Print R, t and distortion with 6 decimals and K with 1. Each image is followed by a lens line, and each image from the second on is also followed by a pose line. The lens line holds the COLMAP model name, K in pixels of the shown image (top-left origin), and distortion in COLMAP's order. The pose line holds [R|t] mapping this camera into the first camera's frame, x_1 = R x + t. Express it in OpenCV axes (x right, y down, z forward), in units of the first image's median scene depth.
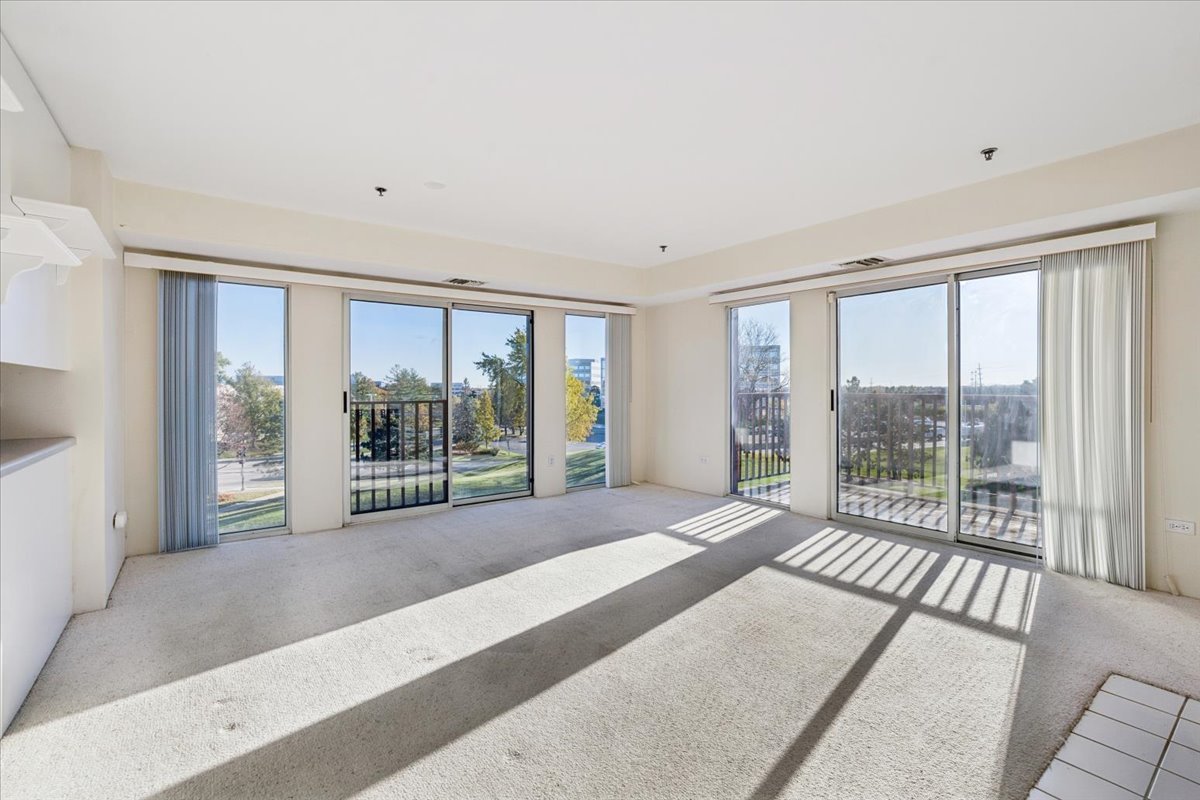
lens RADIAL K [[514.6, 0, 603.9], [0, 514.6, 394.0], [0, 0, 1]] dist [0.001149, 0.000081]
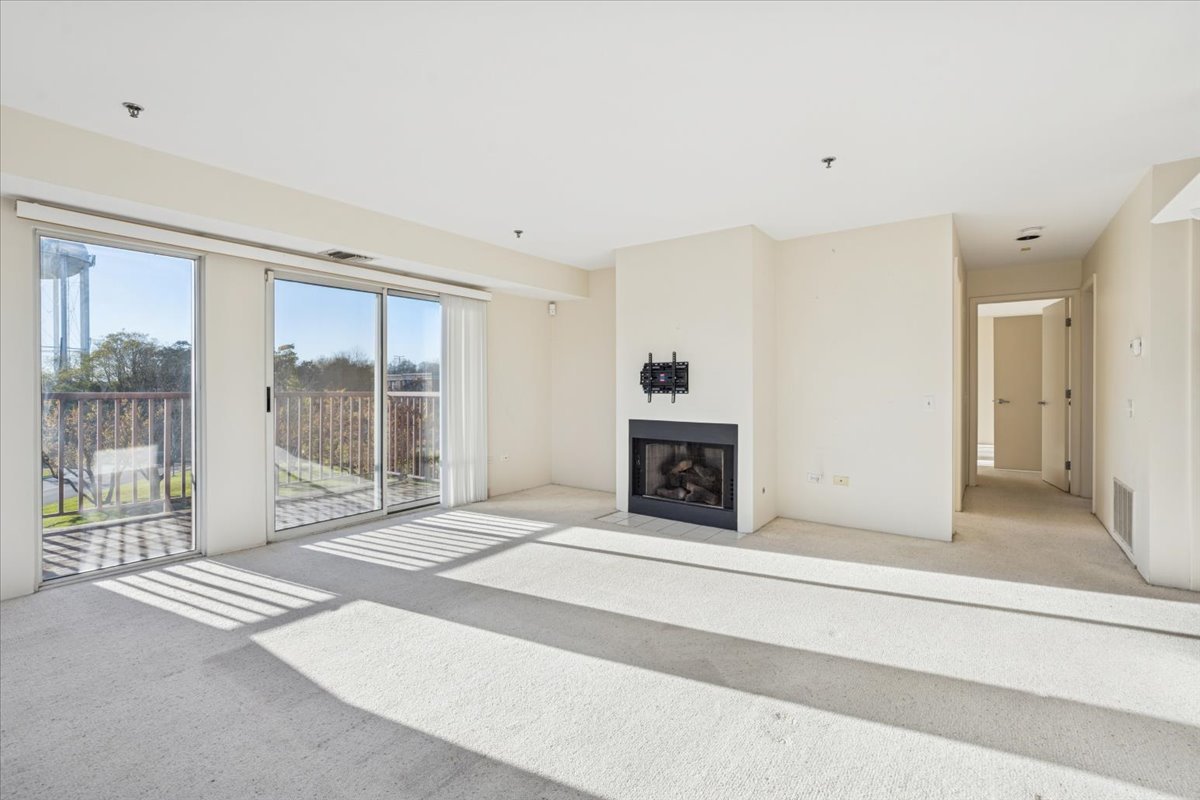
lens RADIAL K [[514.6, 0, 602.1], [0, 514.6, 393.7], [0, 0, 1]] dist [0.001149, 0.000081]
pose [[-0.252585, -0.008821, 0.967535, -0.687402], [0.005816, 0.999927, 0.010635, -0.003467], [-0.967557, 0.008313, -0.252515, 0.961907]]
